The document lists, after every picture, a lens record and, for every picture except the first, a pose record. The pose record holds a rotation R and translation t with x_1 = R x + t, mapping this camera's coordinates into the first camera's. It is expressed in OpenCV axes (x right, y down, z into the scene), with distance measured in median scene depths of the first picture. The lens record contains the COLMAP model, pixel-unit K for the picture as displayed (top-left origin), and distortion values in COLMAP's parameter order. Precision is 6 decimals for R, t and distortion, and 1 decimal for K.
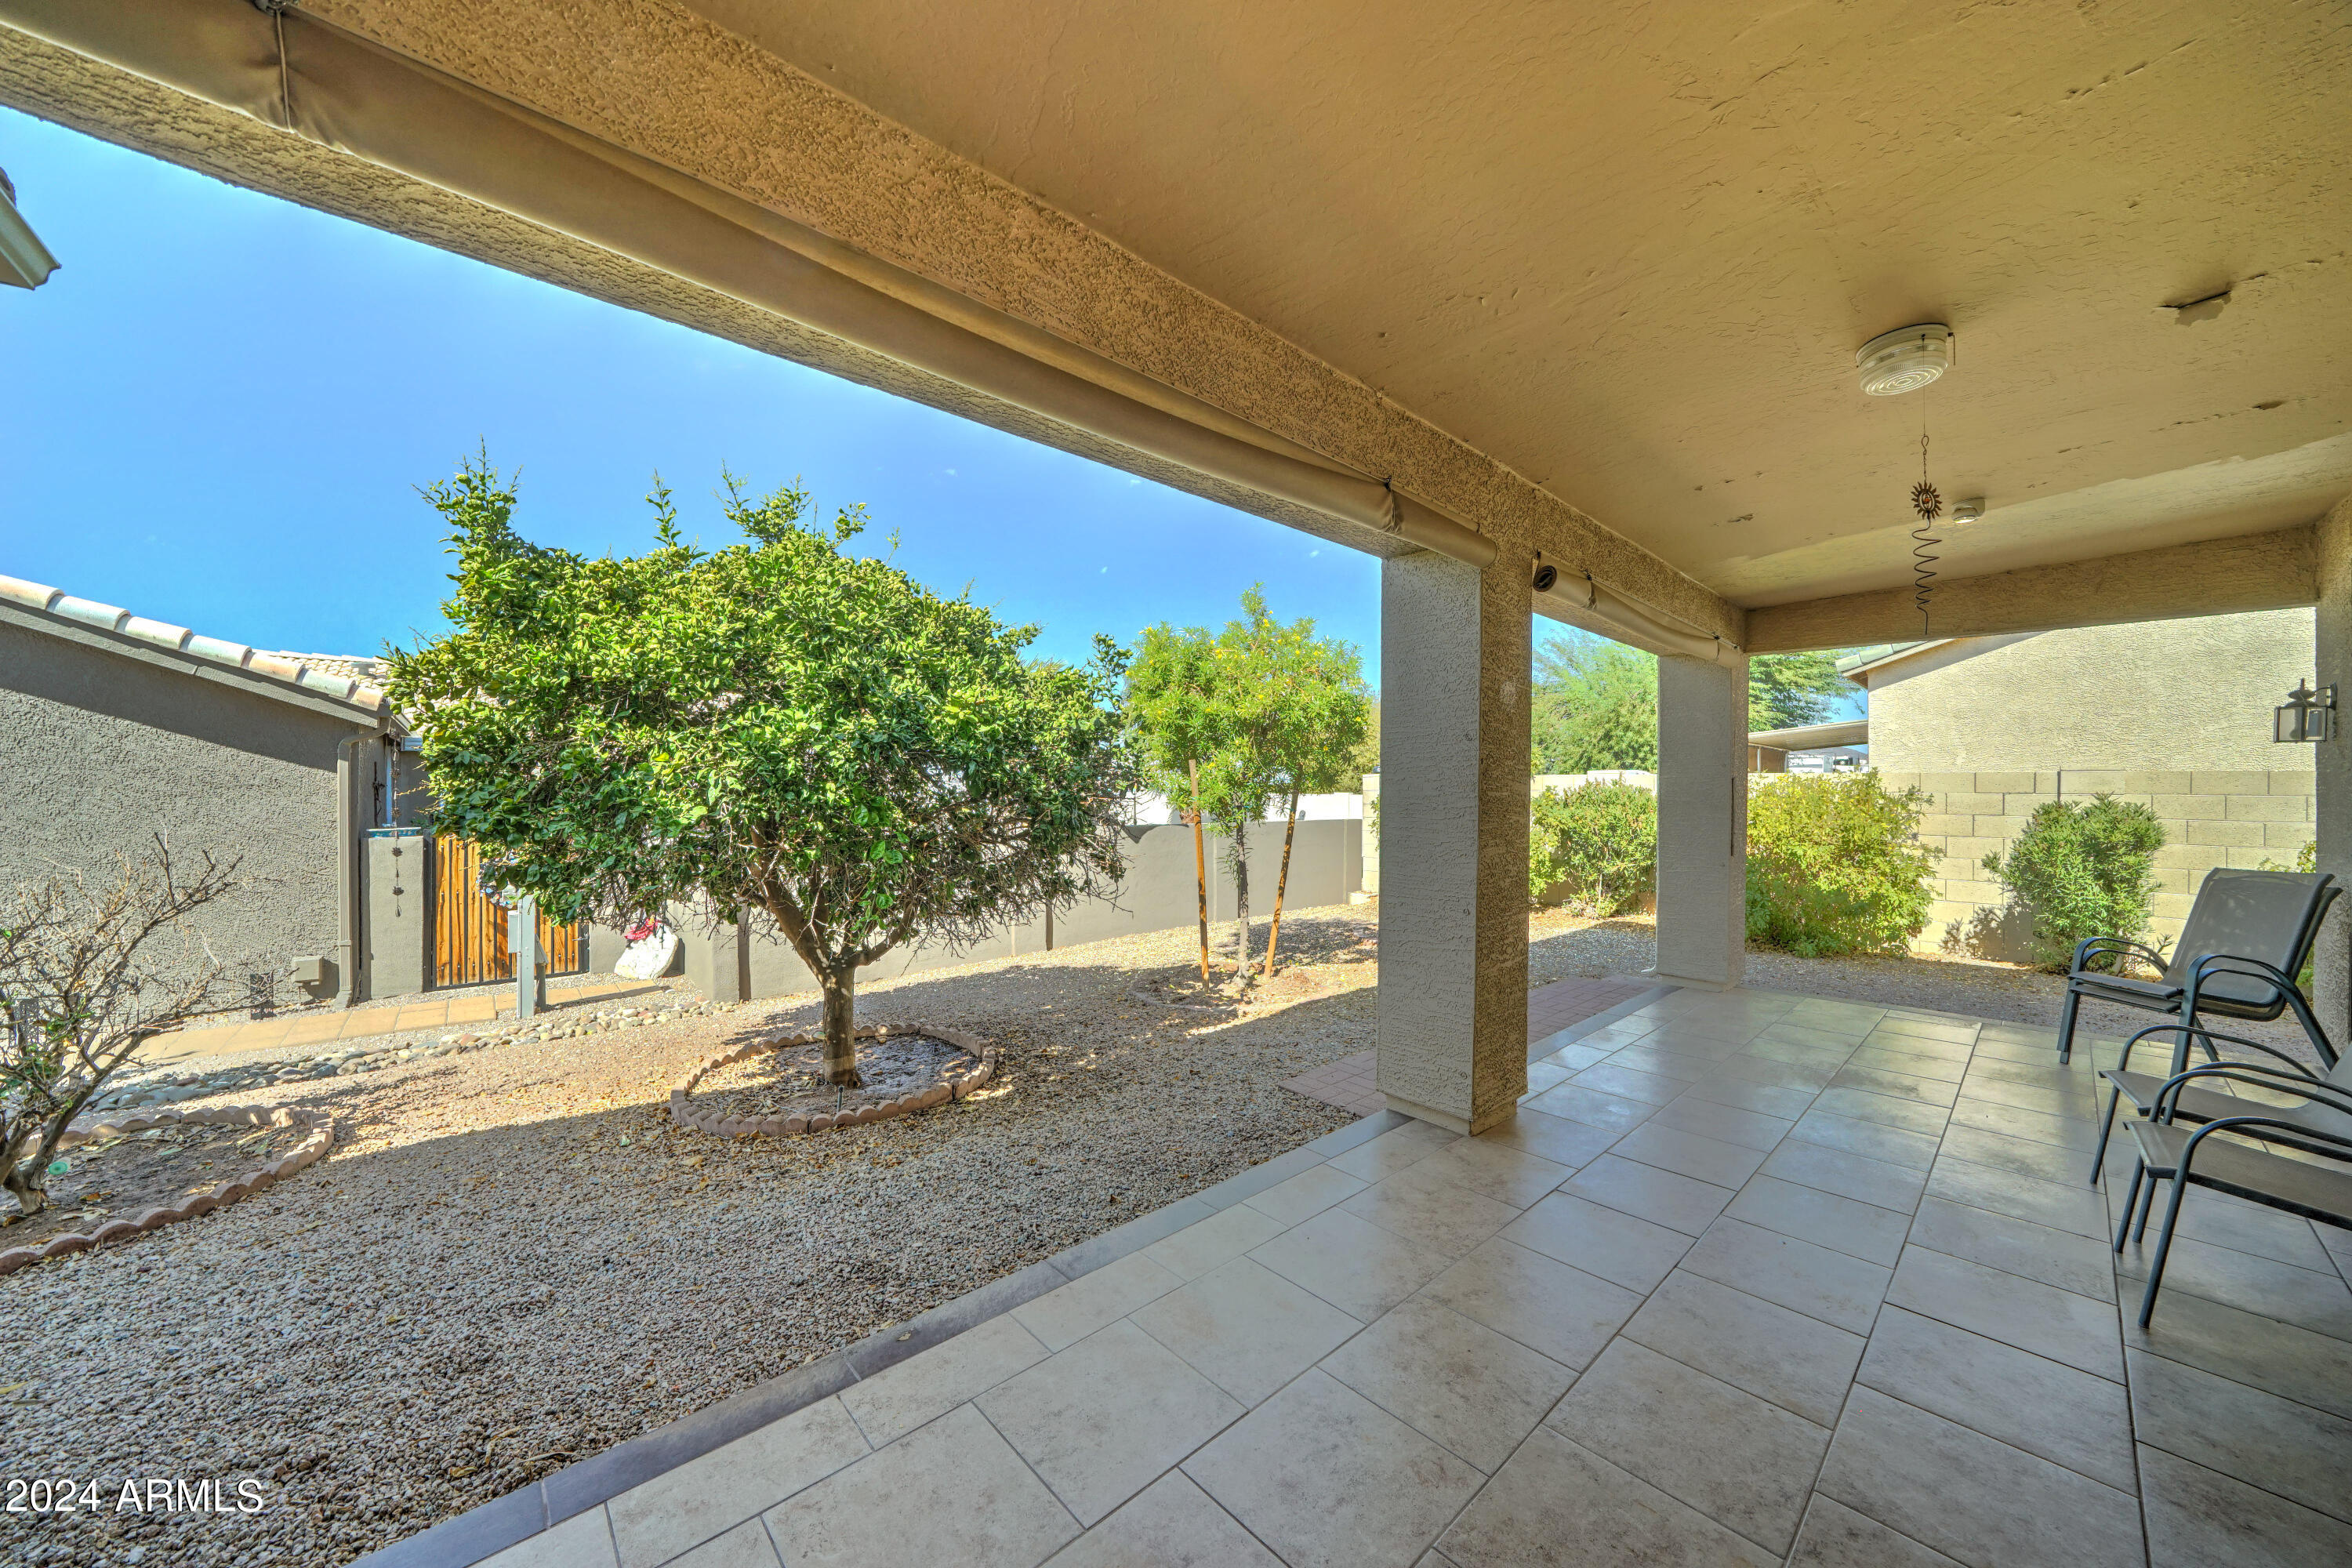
lens RADIAL K [[813.9, 0, 1173.9], [0, 813.9, 790.2], [0, 0, 1]] dist [-0.022254, 0.000129]
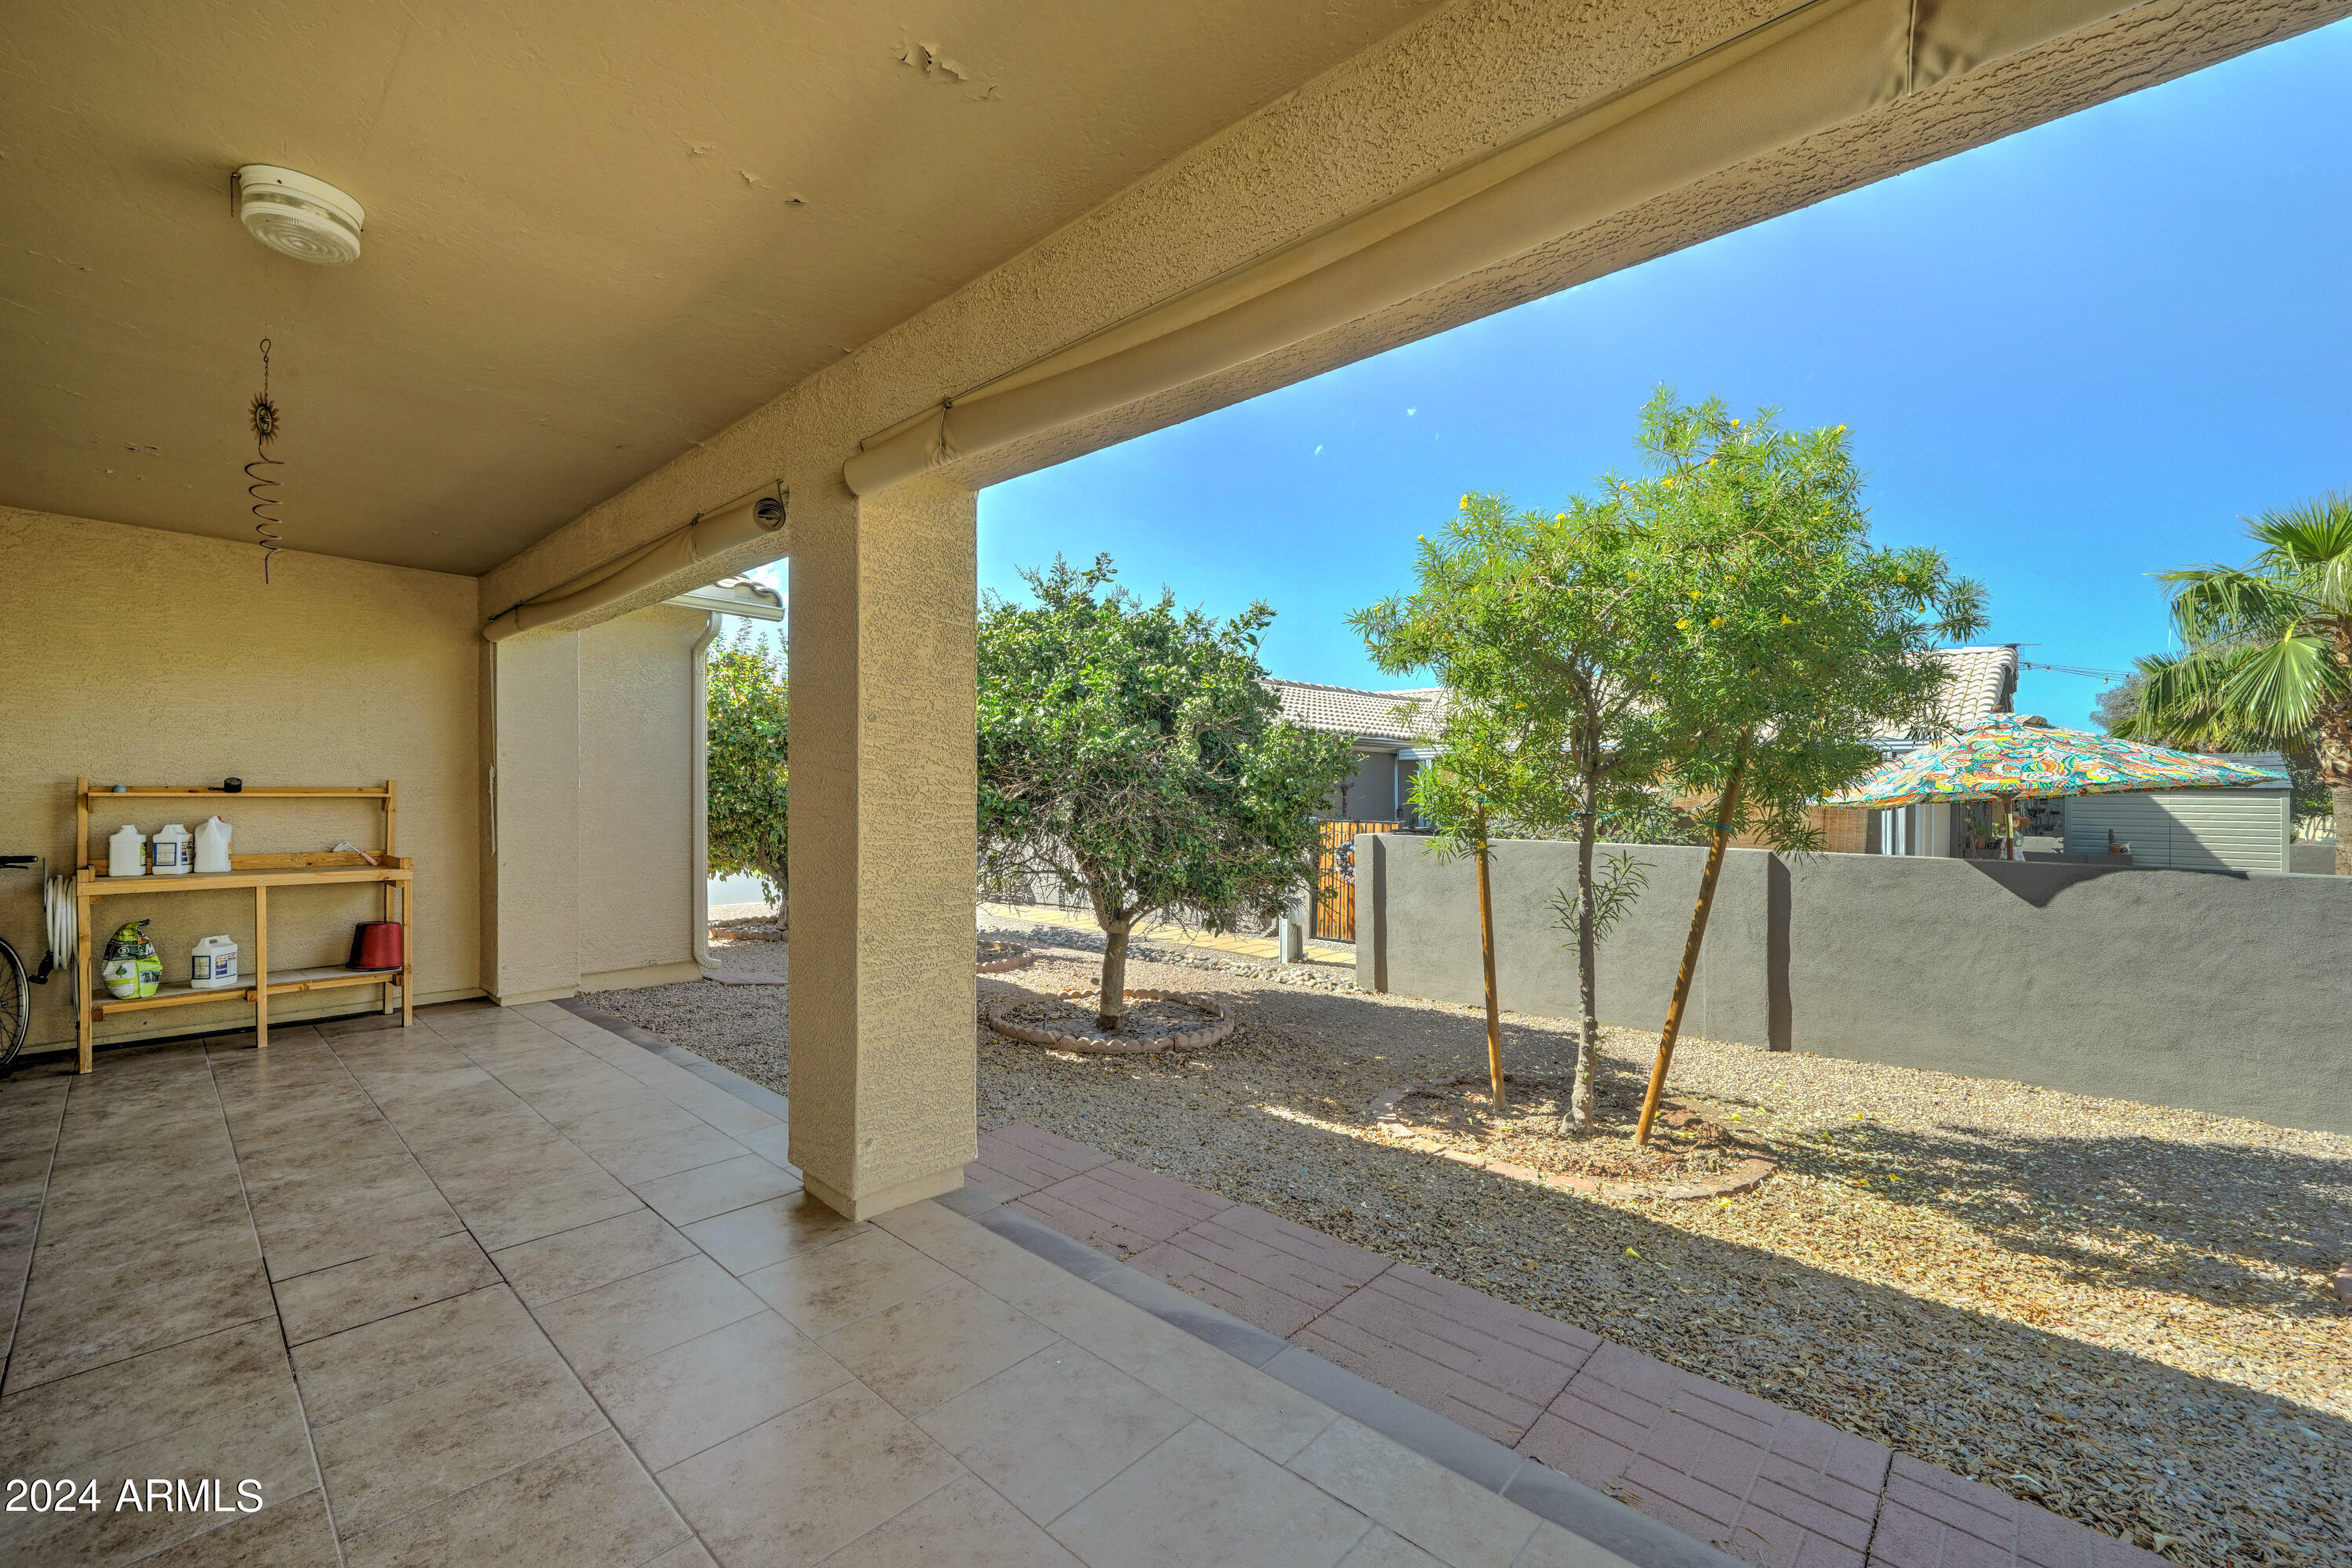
lens RADIAL K [[959.0, 0, 1176.0], [0, 959.0, 784.0], [0, 0, 1]] dist [-0.001303, -0.000037]
pose [[0.098676, 0.003439, -0.995114, 0.854154], [-0.005388, 0.999981, 0.002921, -0.000941], [0.995105, 0.005073, 0.098692, 0.789815]]
